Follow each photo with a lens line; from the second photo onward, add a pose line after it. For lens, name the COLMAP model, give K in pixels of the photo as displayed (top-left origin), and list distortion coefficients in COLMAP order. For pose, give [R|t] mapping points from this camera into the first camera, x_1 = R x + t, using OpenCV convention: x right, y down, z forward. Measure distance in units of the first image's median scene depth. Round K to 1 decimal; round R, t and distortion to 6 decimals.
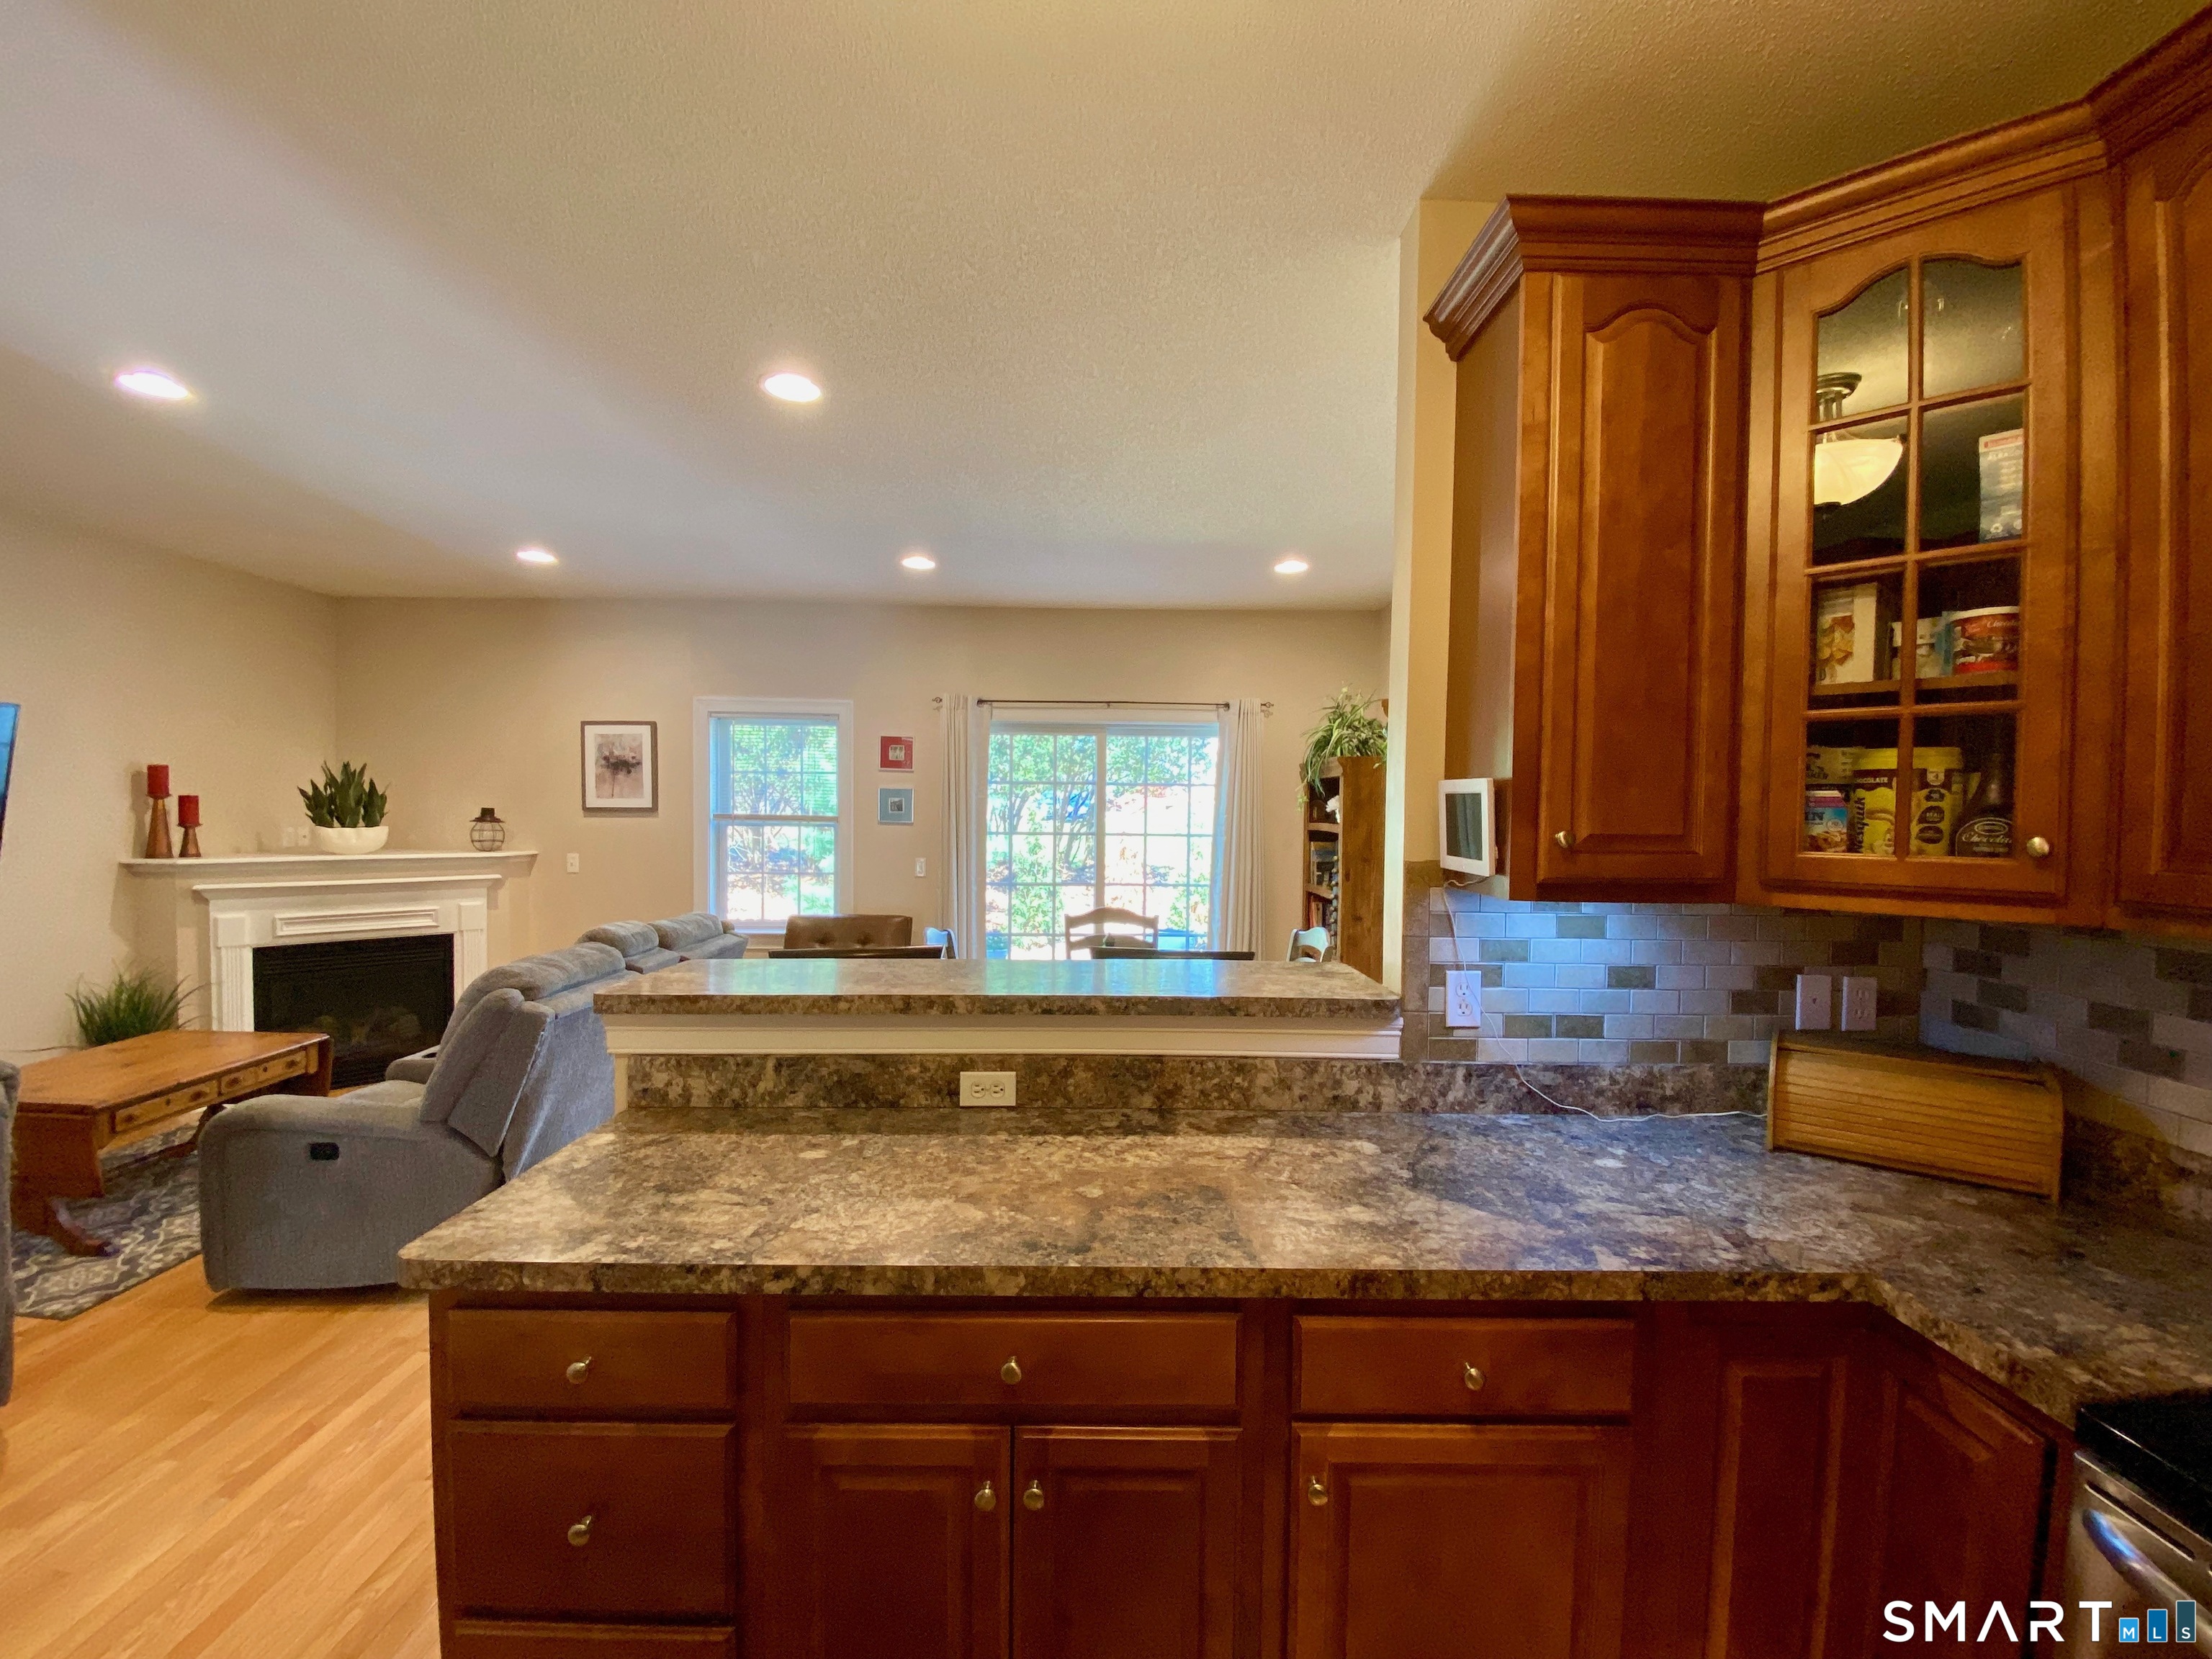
lens RADIAL K [[888.0, 0, 1106.0], [0, 888.0, 829.5], [0, 0, 1]] dist [-0.000404, -0.000588]
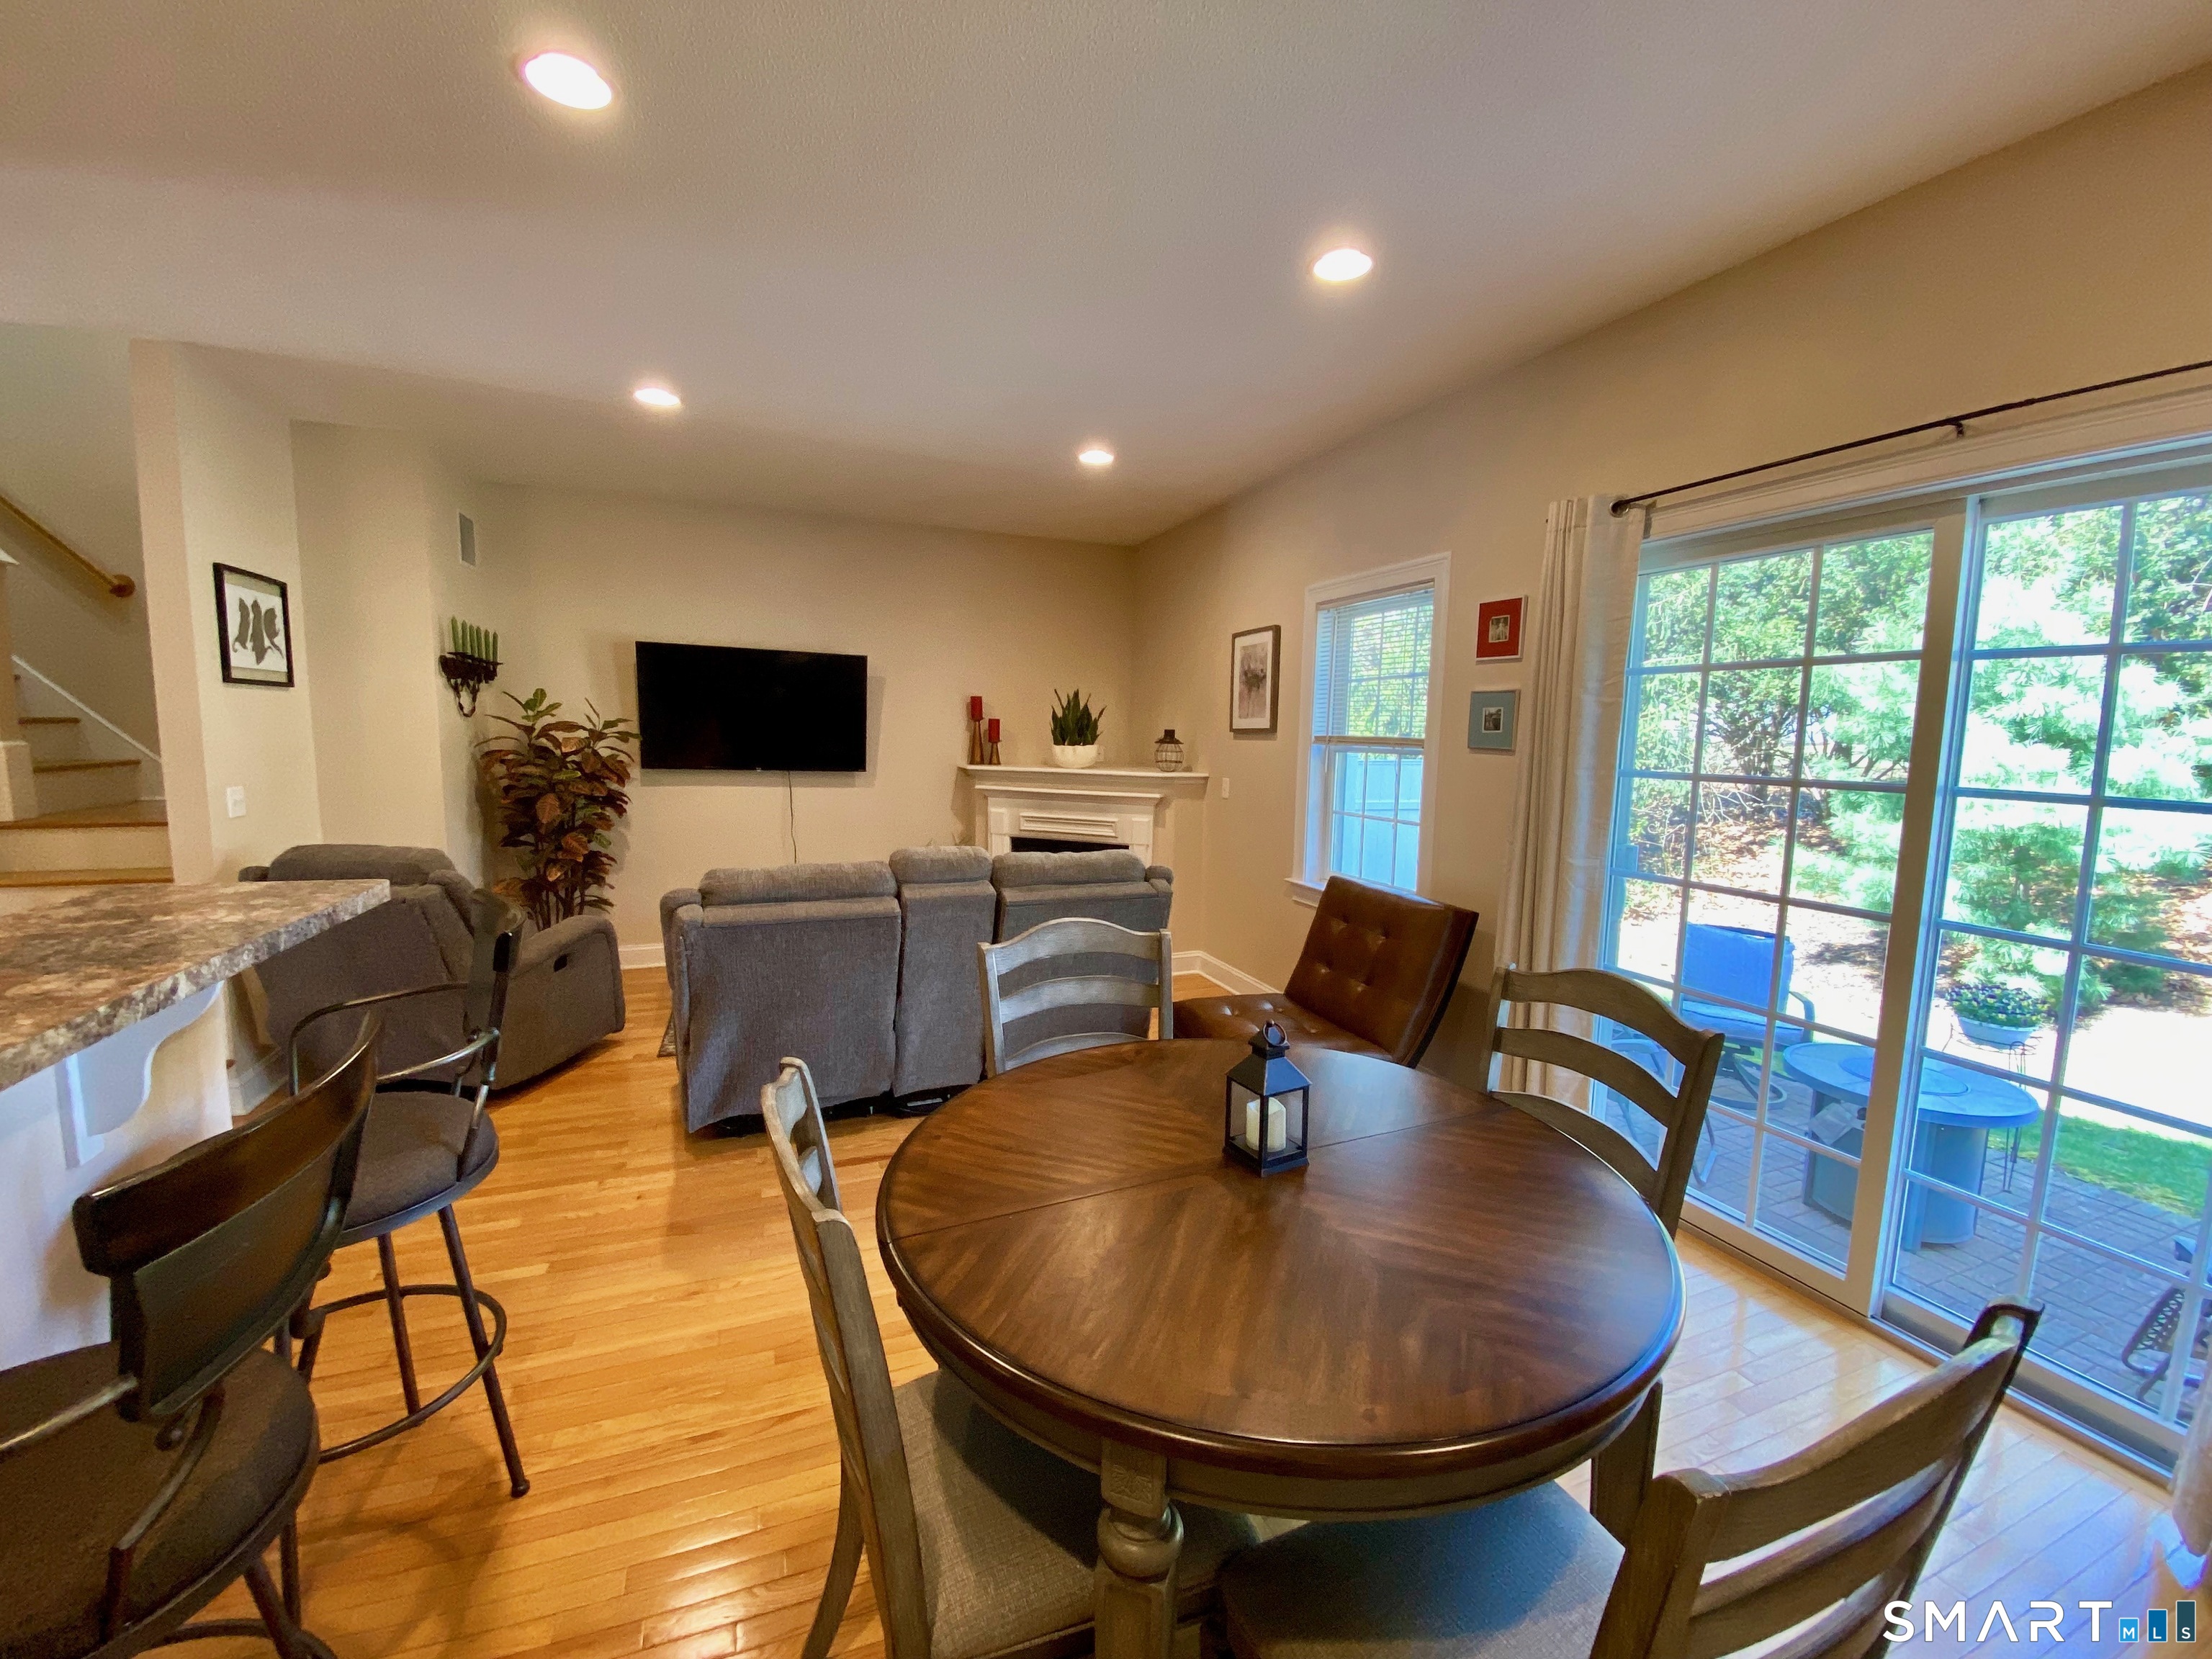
lens RADIAL K [[888.0, 0, 1106.0], [0, 888.0, 829.5], [0, 0, 1]] dist [-0.000404, -0.000588]
pose [[0.357185, 0.093635, -0.929328, 0.245720], [-0.041419, 0.995572, 0.084390, 0.007577], [0.933115, 0.008349, 0.359481, 0.569134]]
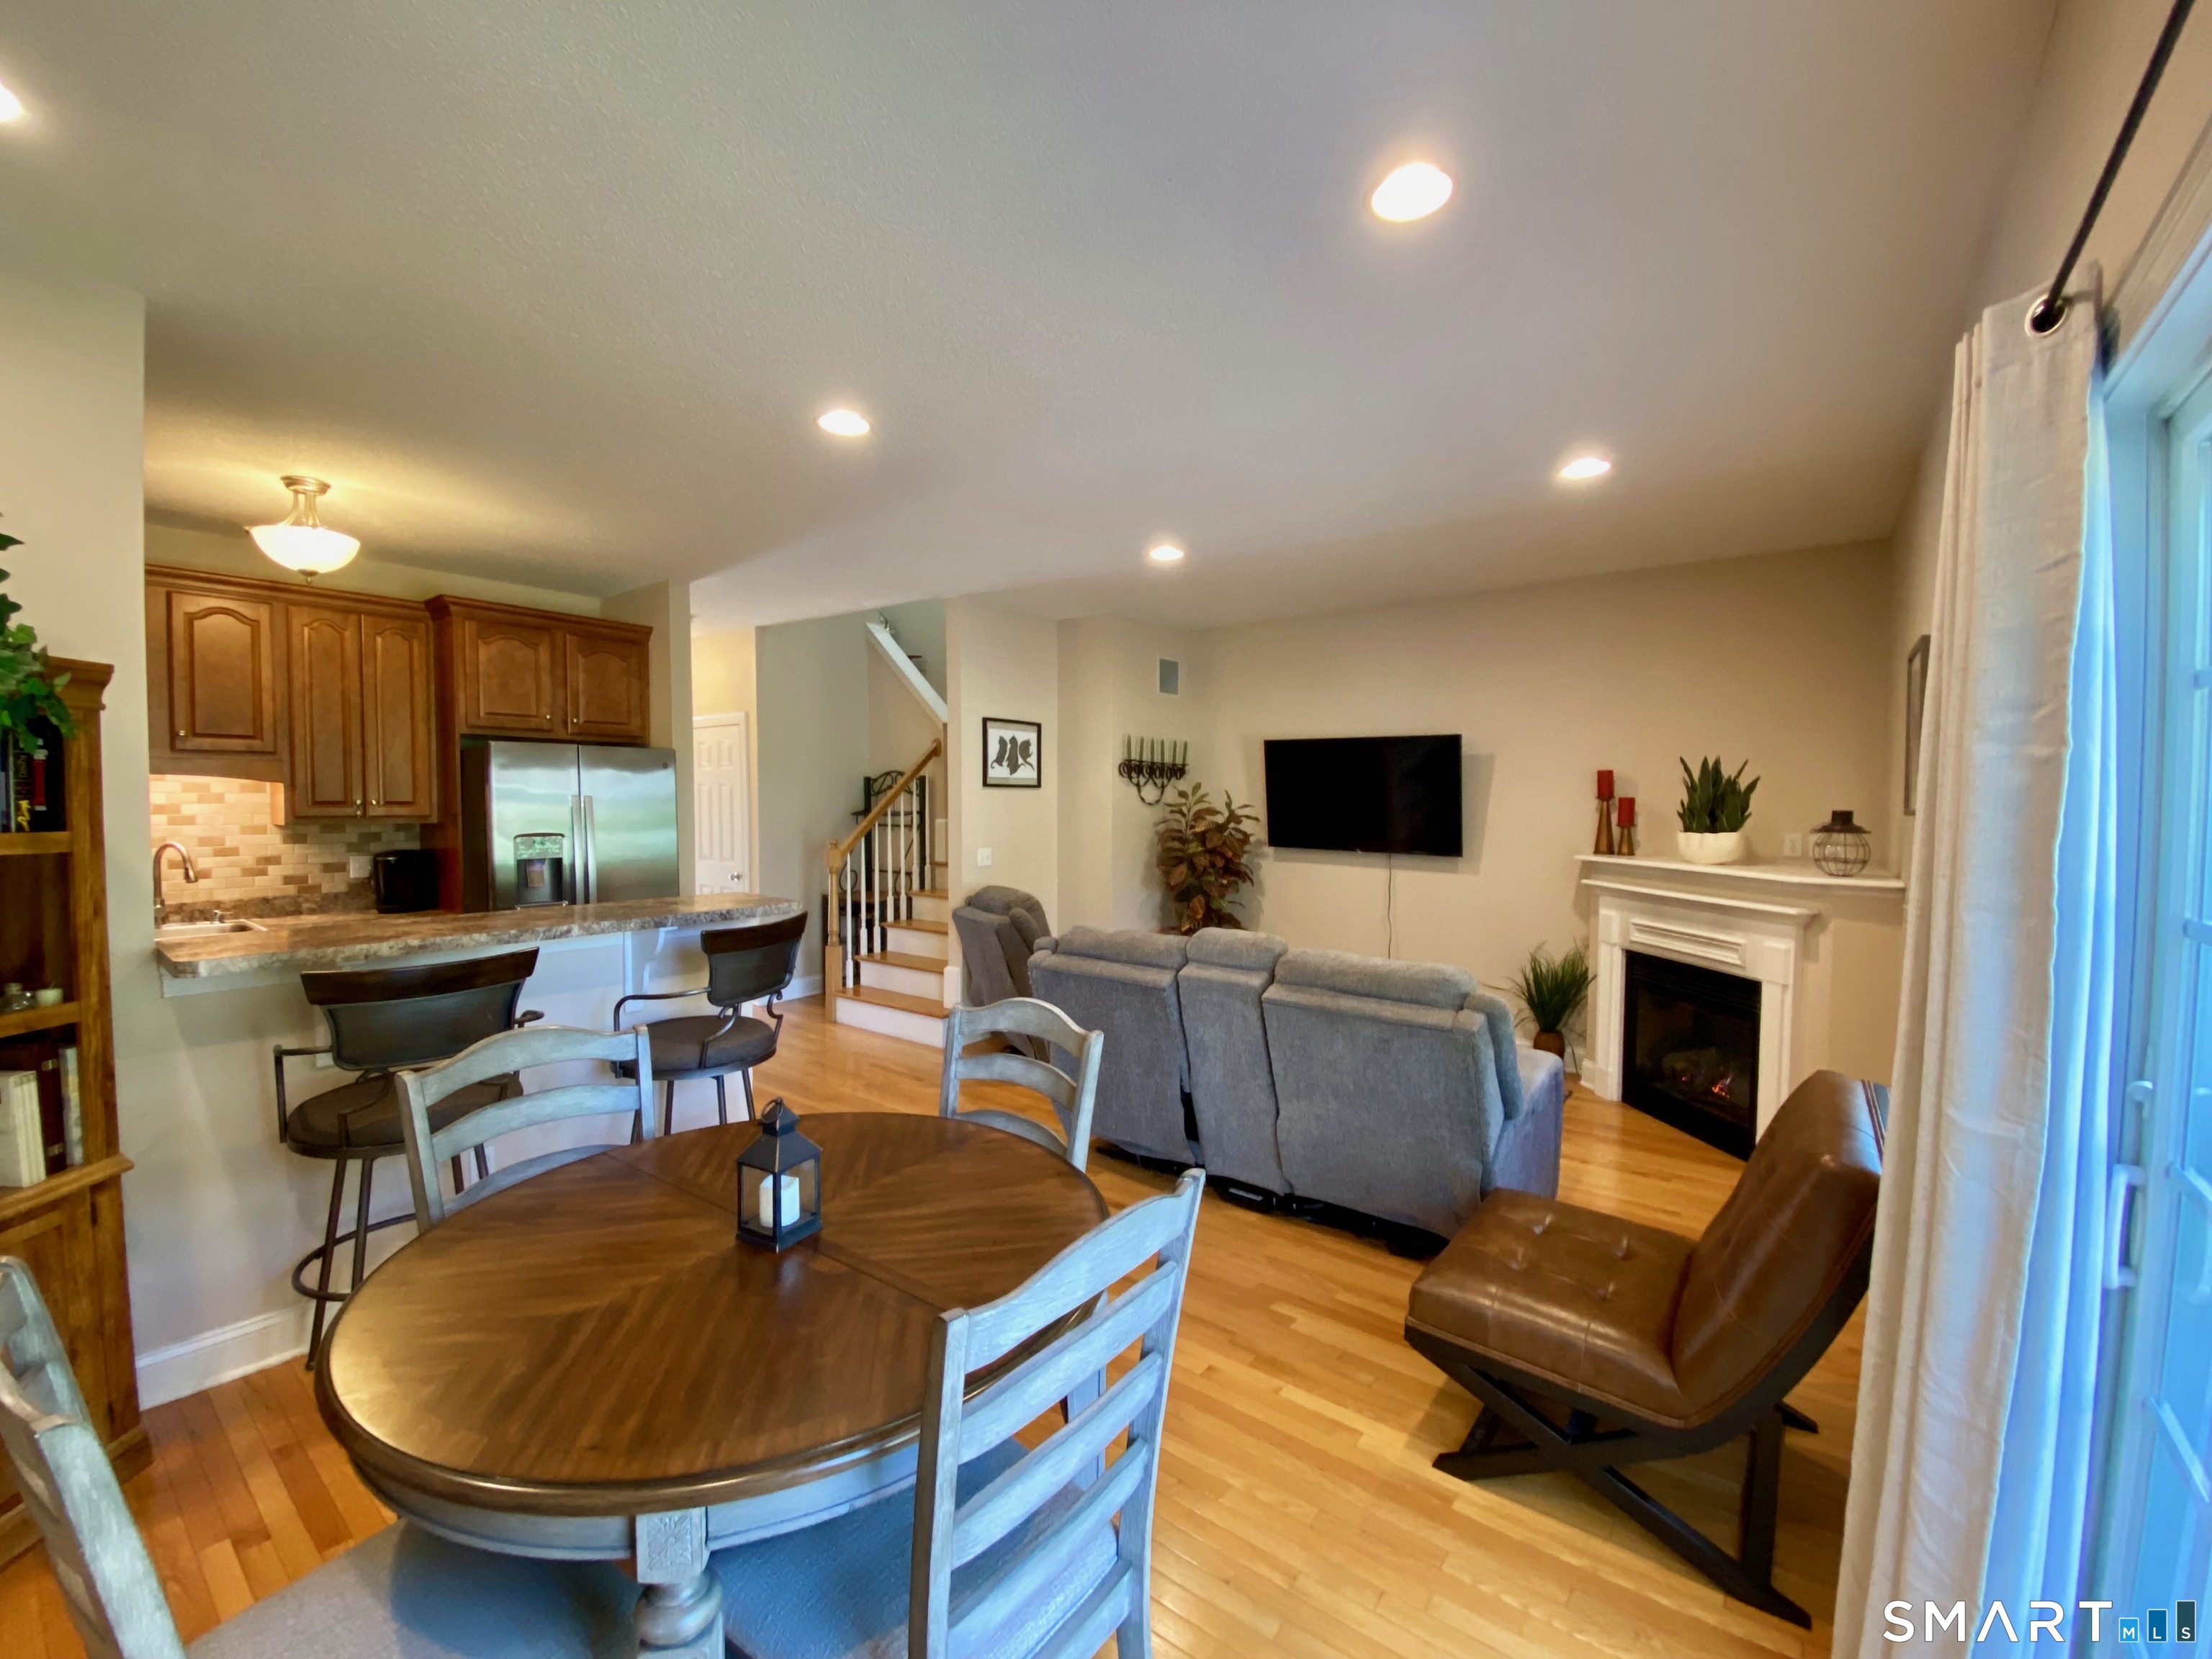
lens RADIAL K [[888.0, 0, 1106.0], [0, 888.0, 829.5], [0, 0, 1]] dist [-0.000404, -0.000588]
pose [[-0.640936, 0.007912, -0.767554, 0.157194], [-0.038433, 0.998362, 0.042384, -0.016992], [0.766632, 0.056665, -0.639582, 1.013792]]
